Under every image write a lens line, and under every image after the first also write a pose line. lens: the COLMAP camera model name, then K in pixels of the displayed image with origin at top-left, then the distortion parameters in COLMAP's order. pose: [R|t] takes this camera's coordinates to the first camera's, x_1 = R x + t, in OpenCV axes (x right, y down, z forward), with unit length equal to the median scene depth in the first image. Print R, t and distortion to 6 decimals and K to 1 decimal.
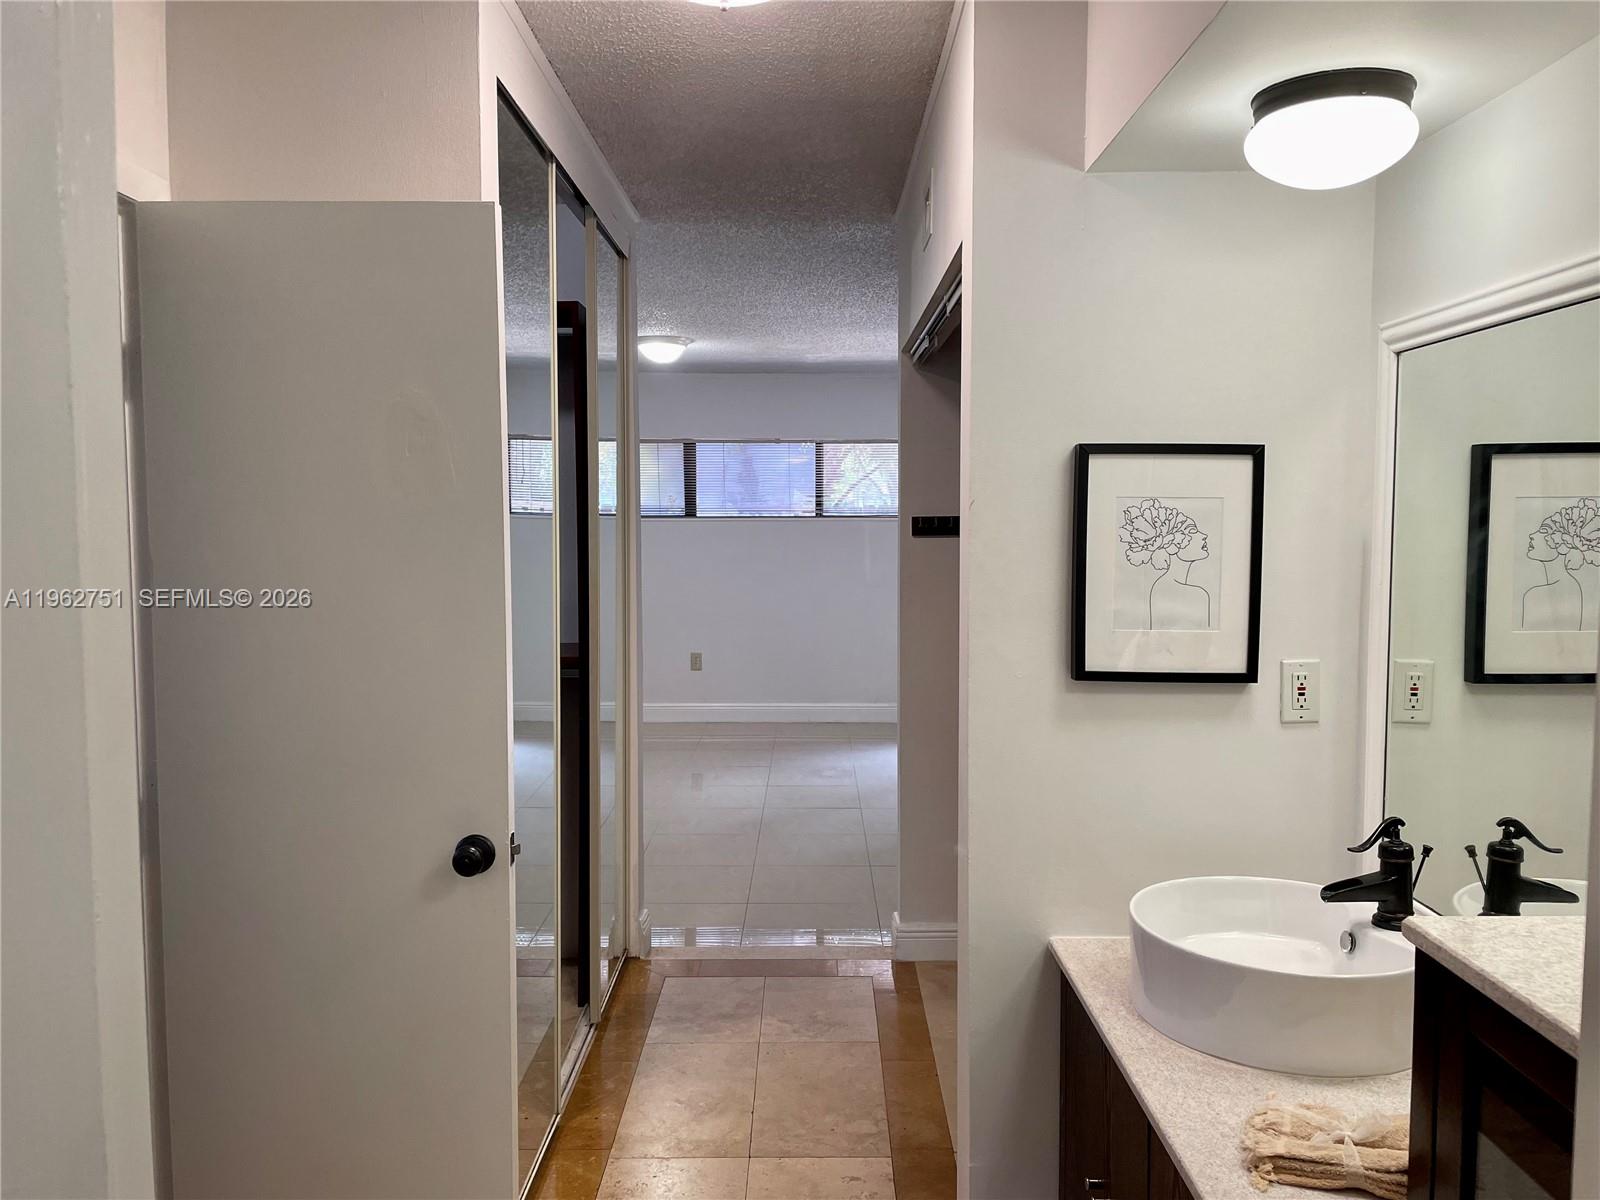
lens RADIAL K [[1227.5, 0, 801.6], [0, 1227.5, 599.9], [0, 0, 1]] dist [0.093121, 0.002720]
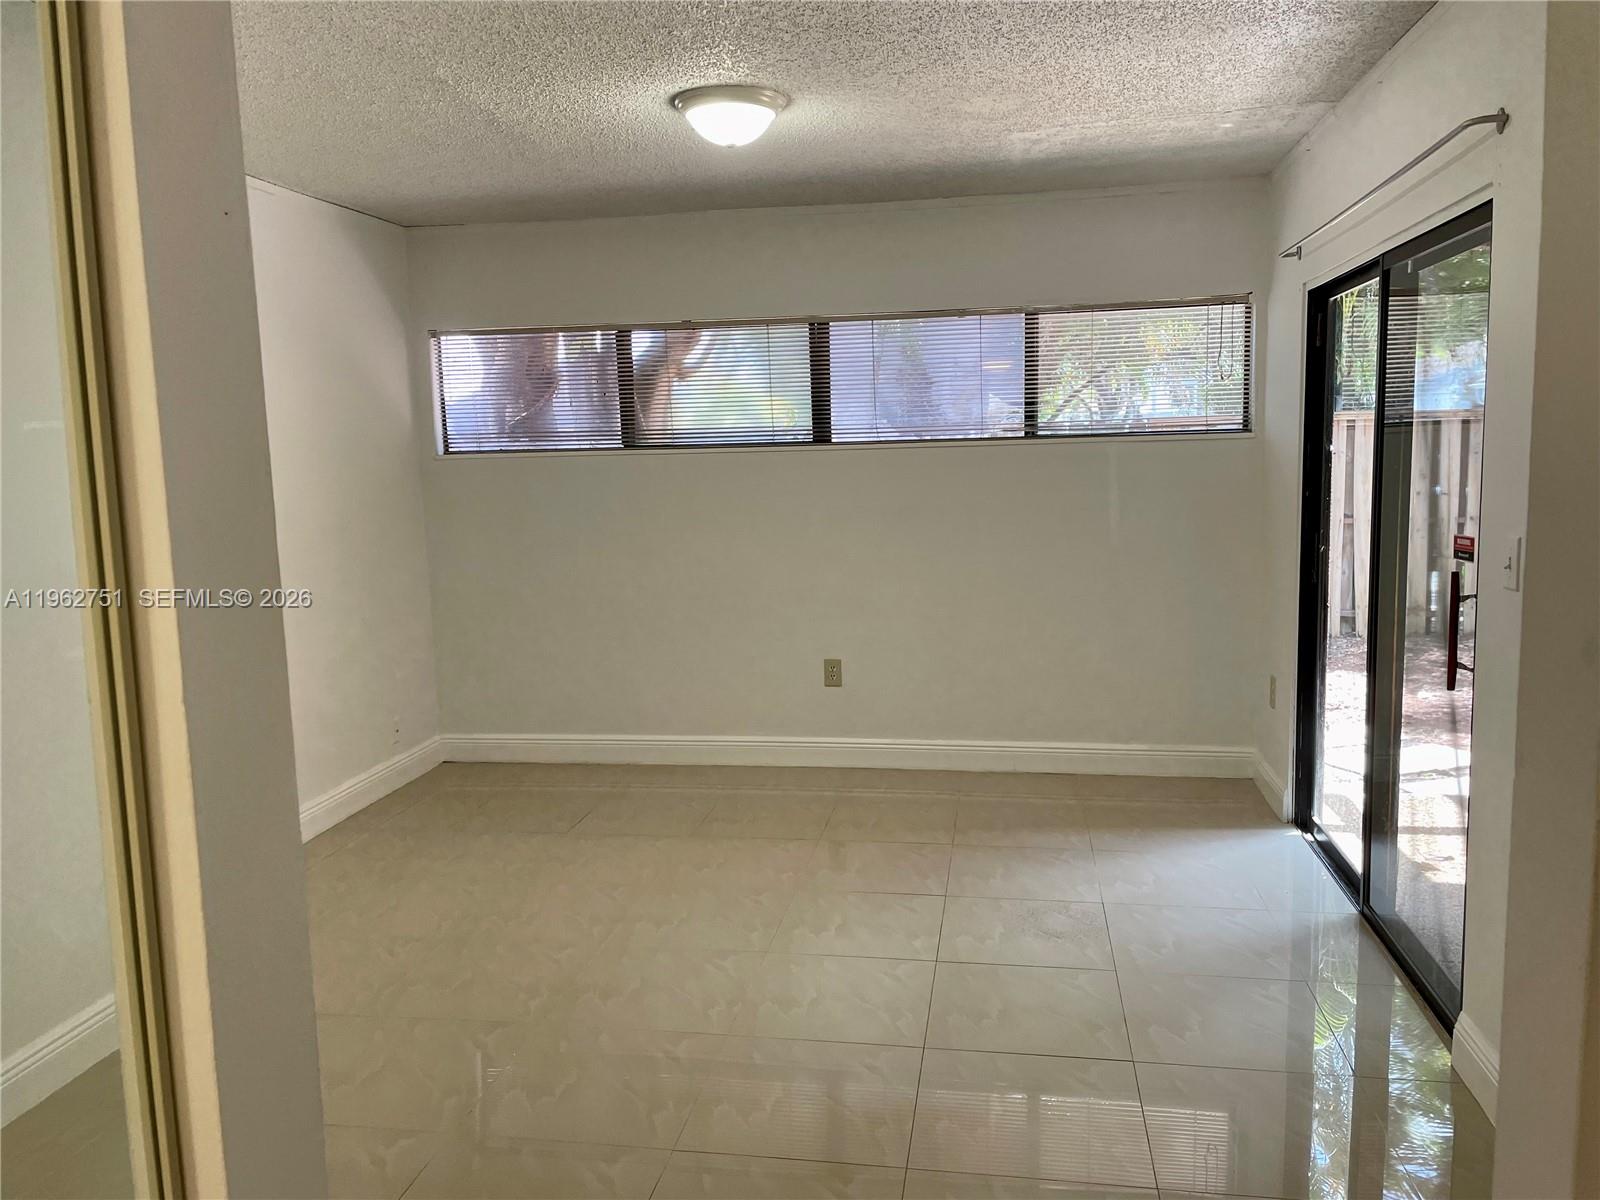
lens RADIAL K [[1227.5, 0, 814.1], [0, 1227.5, 635.4], [0, 0, 1]] dist [0.093121, 0.002720]
pose [[0.988121, 0.001050, -0.153676, 0.002383], [0.012526, 0.996099, 0.087345, -0.024672], [0.153168, -0.088232, 0.984253, 0.372685]]
